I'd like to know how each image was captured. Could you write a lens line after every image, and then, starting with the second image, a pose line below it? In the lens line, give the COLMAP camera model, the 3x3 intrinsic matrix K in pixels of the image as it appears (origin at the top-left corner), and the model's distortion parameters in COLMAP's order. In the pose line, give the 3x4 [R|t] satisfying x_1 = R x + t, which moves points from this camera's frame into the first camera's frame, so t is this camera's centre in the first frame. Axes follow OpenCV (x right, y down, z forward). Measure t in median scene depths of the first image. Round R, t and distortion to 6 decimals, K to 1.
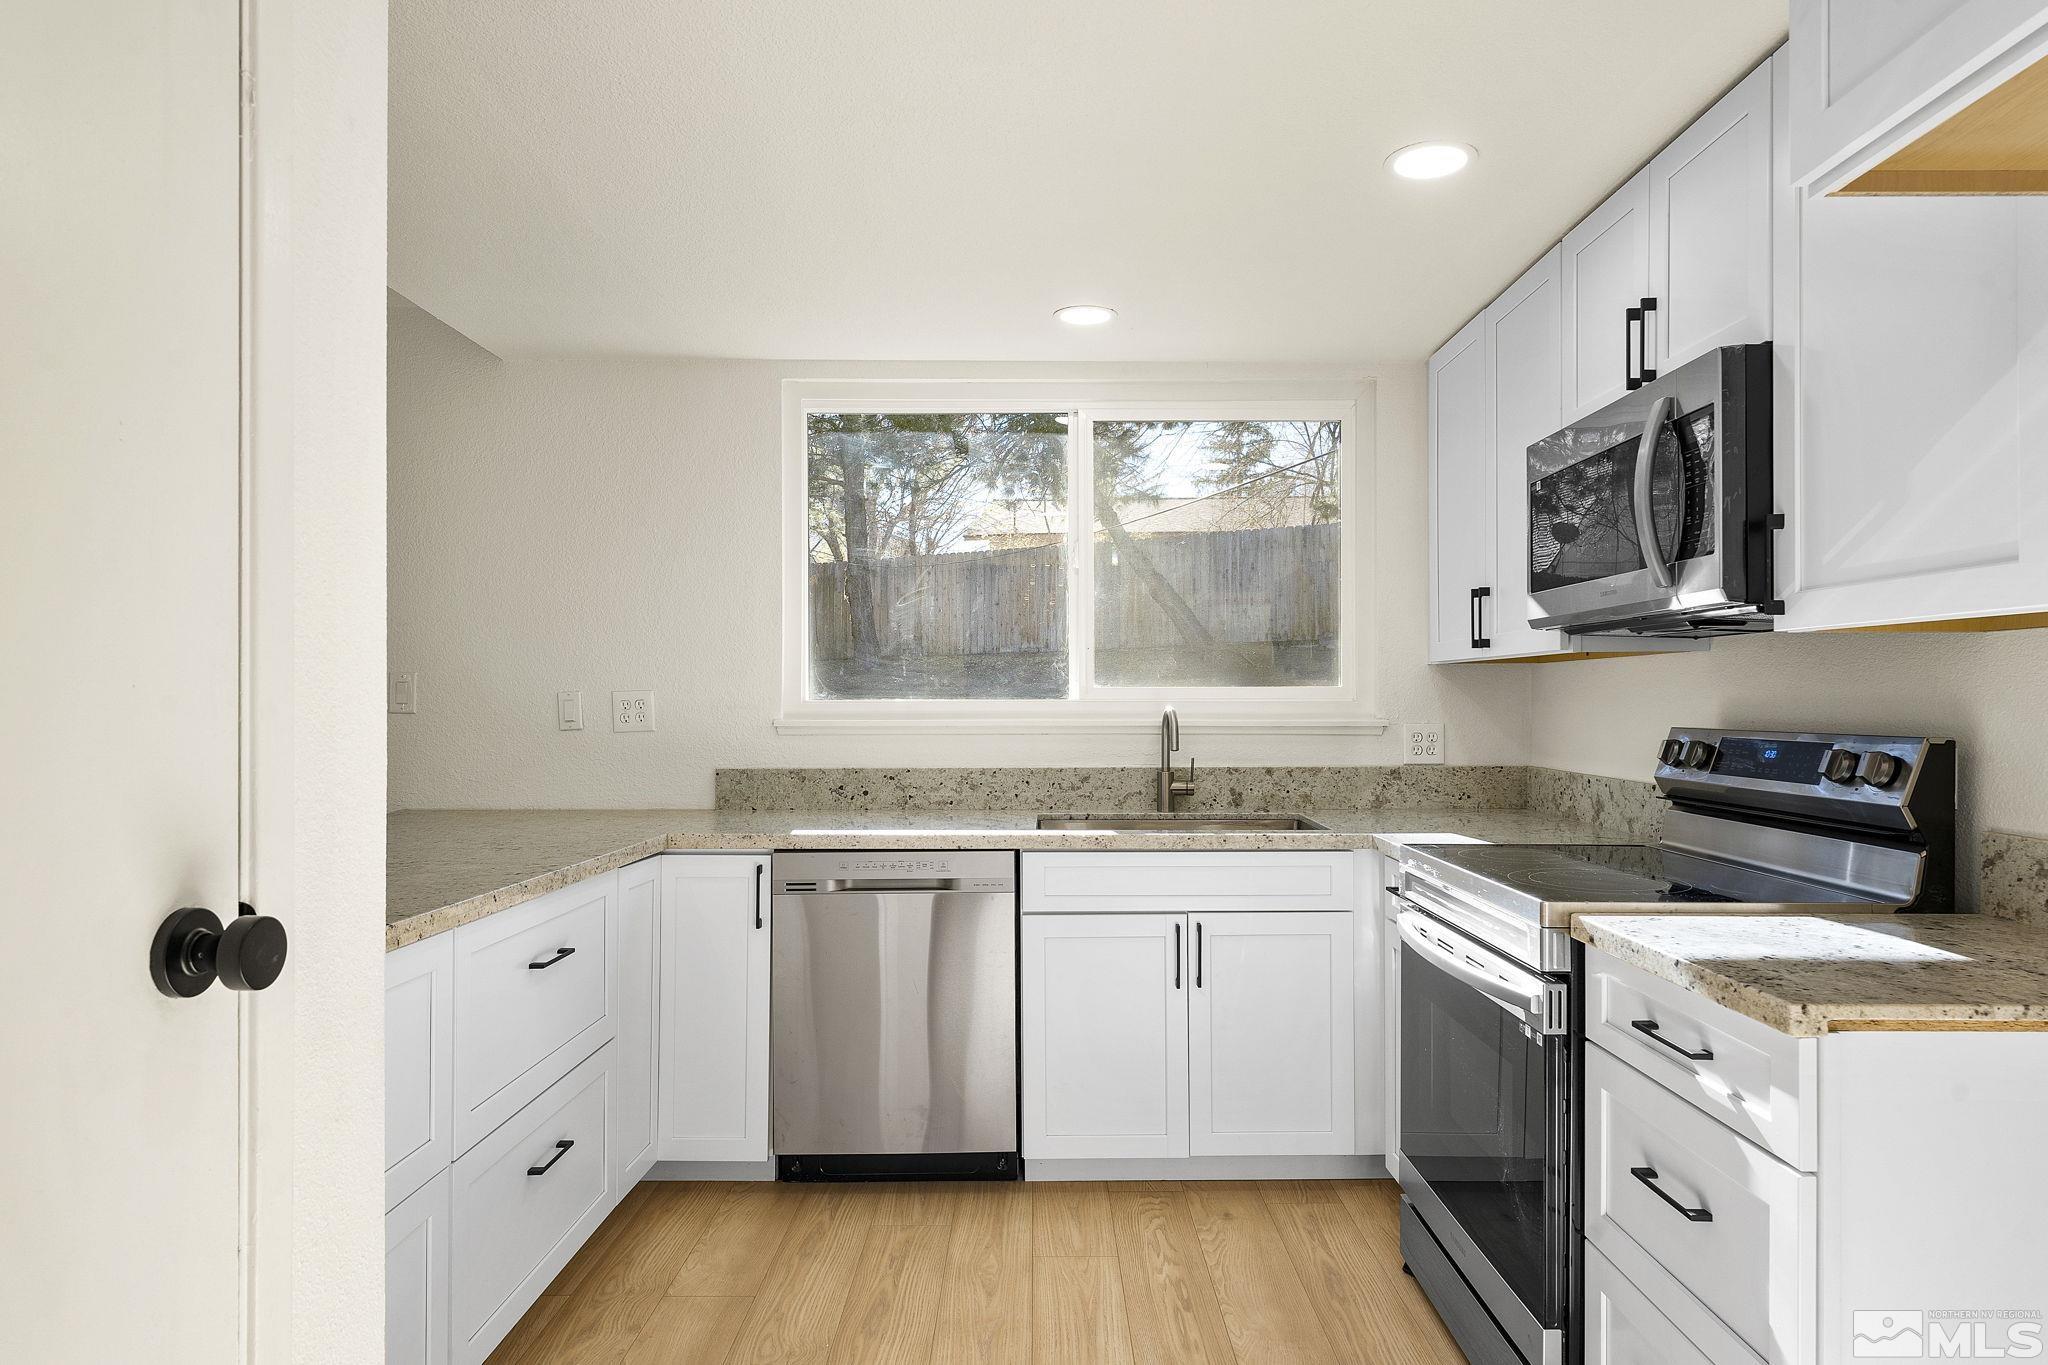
lens RADIAL K [[1181.9, 0, 1065.9], [0, 1181.9, 699.6], [0, 0, 1]] dist [0.013622, -0.000549]
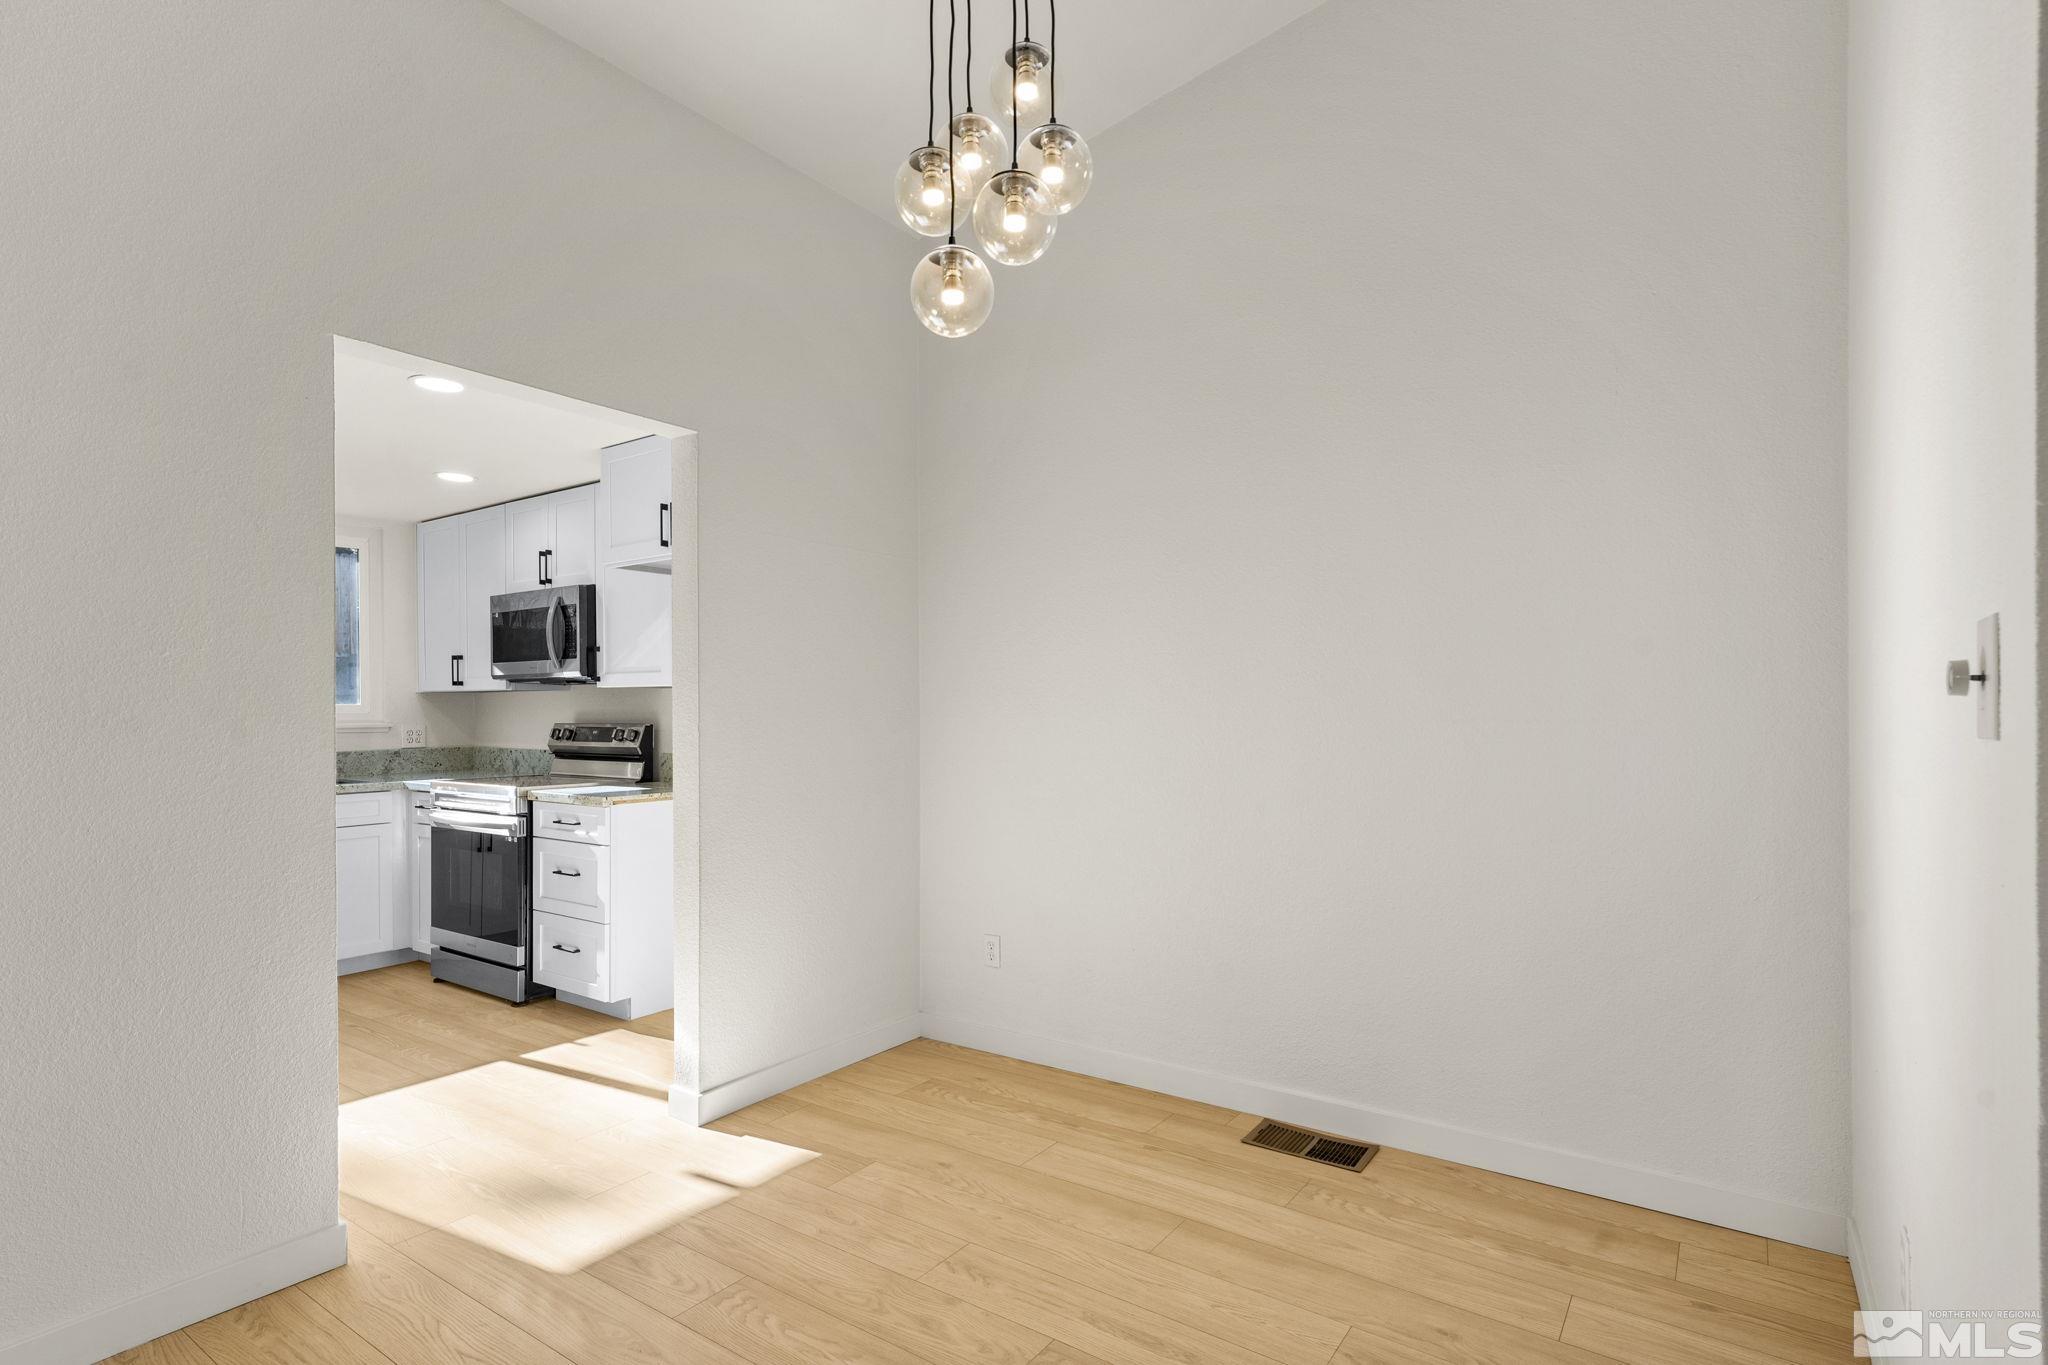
lens RADIAL K [[996.2, 0, 1060.7], [0, 996.2, 709.8], [0, 0, 1]] dist [-0.020045, -0.000296]
pose [[0.555143, -0.003153, 0.831749, -0.682830], [0.004057, 0.999991, 0.001083, -0.001377], [-0.831745, 0.002773, 0.555151, -1.112131]]
